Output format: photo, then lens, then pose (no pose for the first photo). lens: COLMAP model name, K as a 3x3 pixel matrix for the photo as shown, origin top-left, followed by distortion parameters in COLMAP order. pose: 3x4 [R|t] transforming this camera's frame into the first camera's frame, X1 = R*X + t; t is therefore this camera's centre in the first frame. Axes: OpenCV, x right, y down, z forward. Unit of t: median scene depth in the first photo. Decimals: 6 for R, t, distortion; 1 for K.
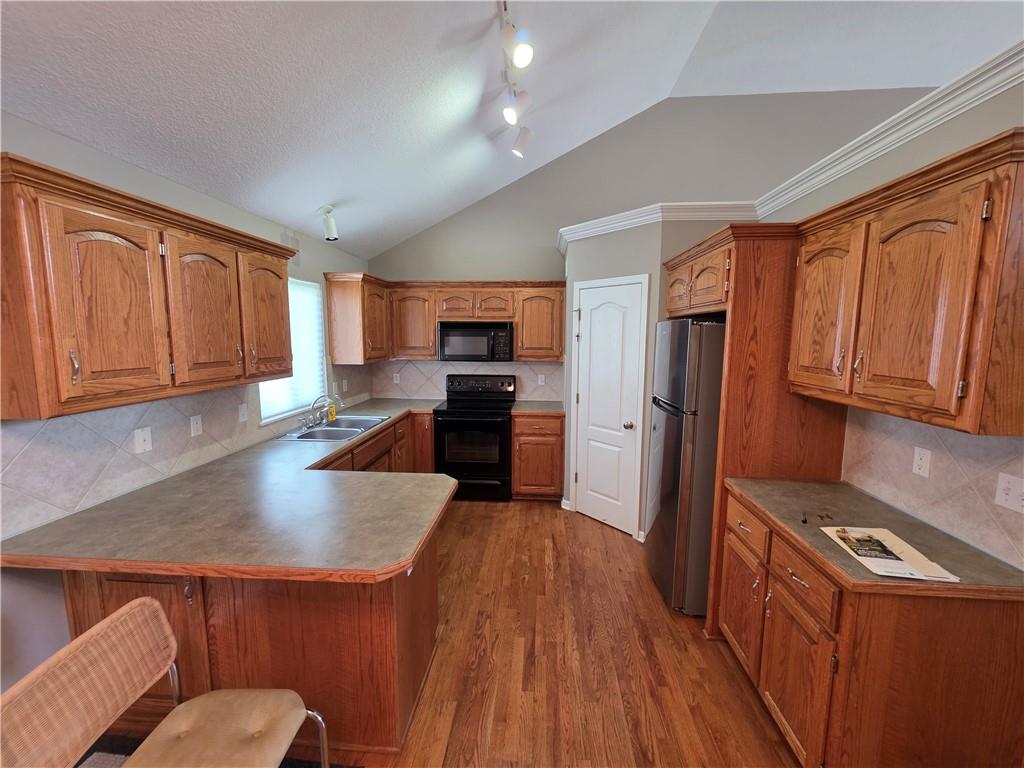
lens RADIAL K [[411.8, 0, 516.8], [0, 411.8, 381.1], [0, 0, 1]] dist [0.002678, -0.000500]
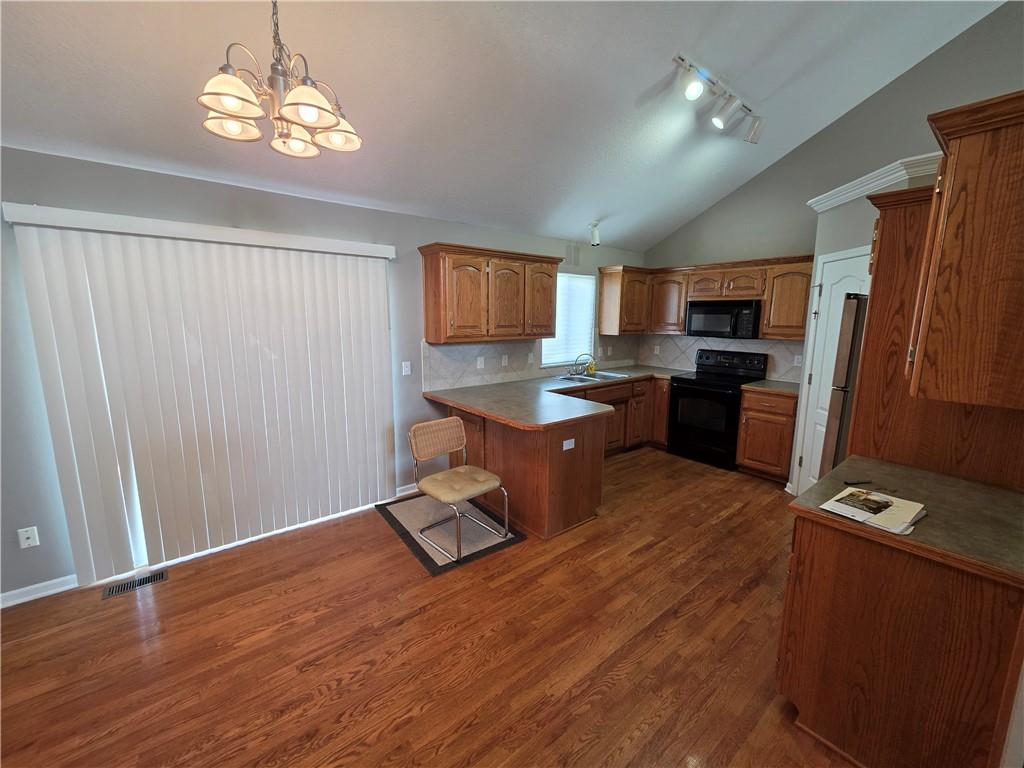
lens RADIAL K [[411.8, 0, 510.0], [0, 411.8, 379.2], [0, 0, 1]] dist [0.002678, -0.000500]
pose [[0.680109, 0.115025, -0.724031, 0.654576], [-0.086411, 0.993308, 0.076635, 0.052201], [0.728000, 0.010445, 0.685497, -0.284347]]
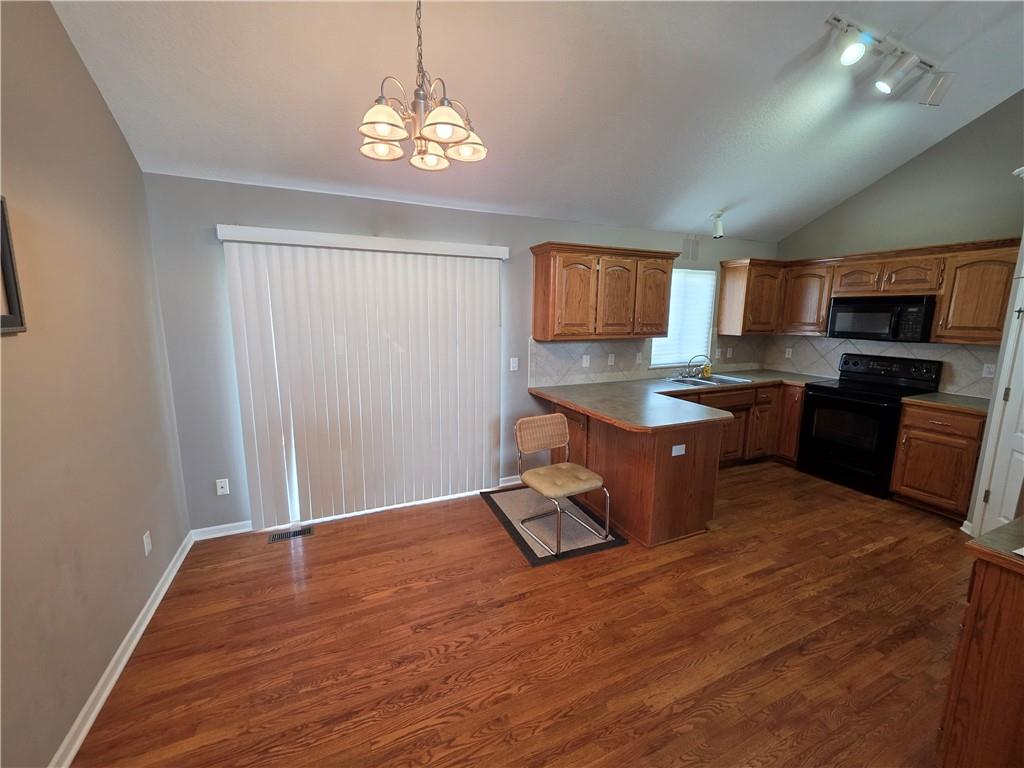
lens RADIAL K [[411.8, 0, 507.8], [0, 411.8, 378.5], [0, 0, 1]] dist [0.002678, -0.000500]
pose [[0.473748, 0.140832, -0.869327, 0.660136], [-0.104940, 0.989125, 0.103052, 0.055904], [0.874386, 0.042406, 0.483375, -0.305857]]
